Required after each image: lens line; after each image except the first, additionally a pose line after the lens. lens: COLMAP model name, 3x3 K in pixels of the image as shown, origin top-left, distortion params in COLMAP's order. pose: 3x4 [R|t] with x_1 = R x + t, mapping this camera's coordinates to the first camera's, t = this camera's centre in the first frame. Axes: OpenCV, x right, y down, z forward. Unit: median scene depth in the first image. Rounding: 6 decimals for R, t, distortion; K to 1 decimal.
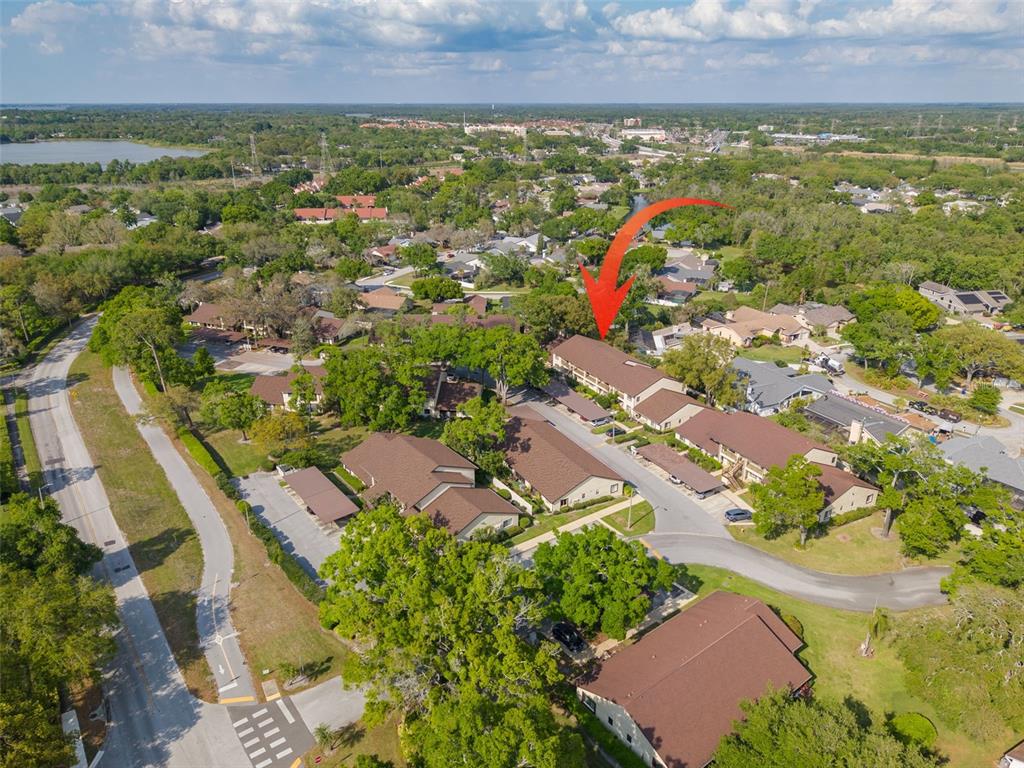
lens RADIAL K [[688.2, 0, 504.6], [0, 688.2, 385.1], [0, 0, 1]] dist [0.057362, -0.077832]
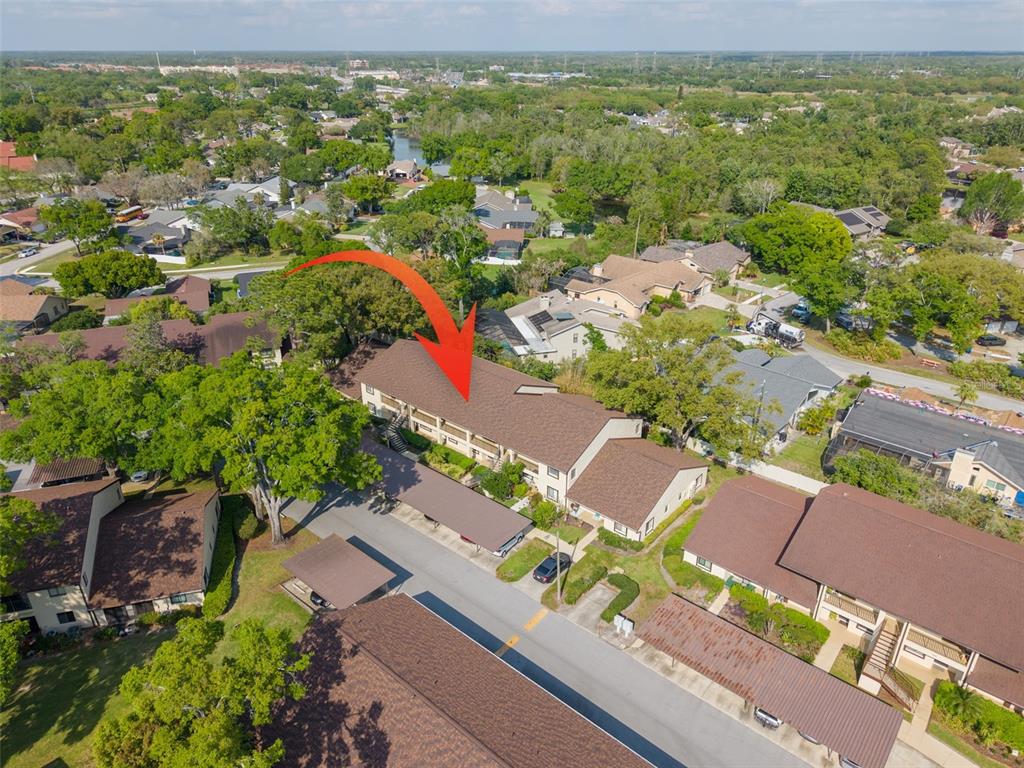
lens RADIAL K [[688.2, 0, 504.6], [0, 688.2, 385.1], [0, 0, 1]] dist [0.057362, -0.077832]
pose [[0.933656, -0.154690, 0.323043, 0.003954], [0.134984, 0.987392, 0.082686, -0.048563], [-0.331760, -0.033594, 0.942765, 0.327668]]
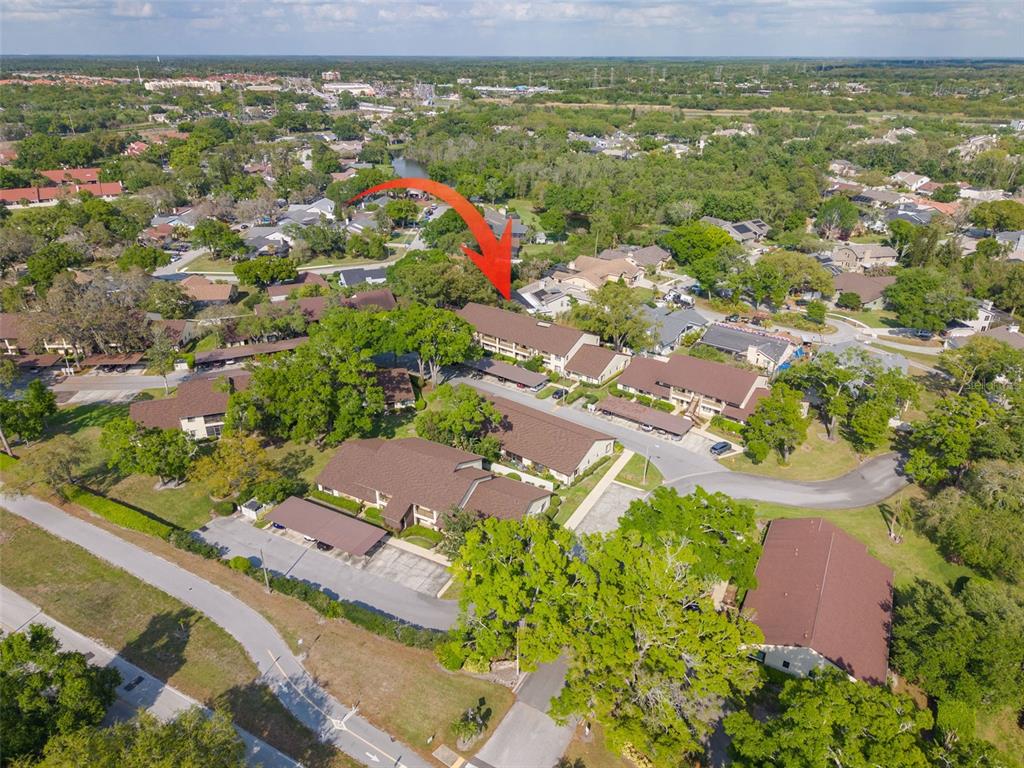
lens RADIAL K [[688.2, 0, 504.6], [0, 688.2, 385.1], [0, 0, 1]] dist [0.057362, -0.077832]
pose [[0.913913, -0.172654, 0.367361, -0.153009], [0.151457, 0.984715, 0.086007, -0.023136], [-0.376595, -0.022964, 0.926093, 0.057442]]
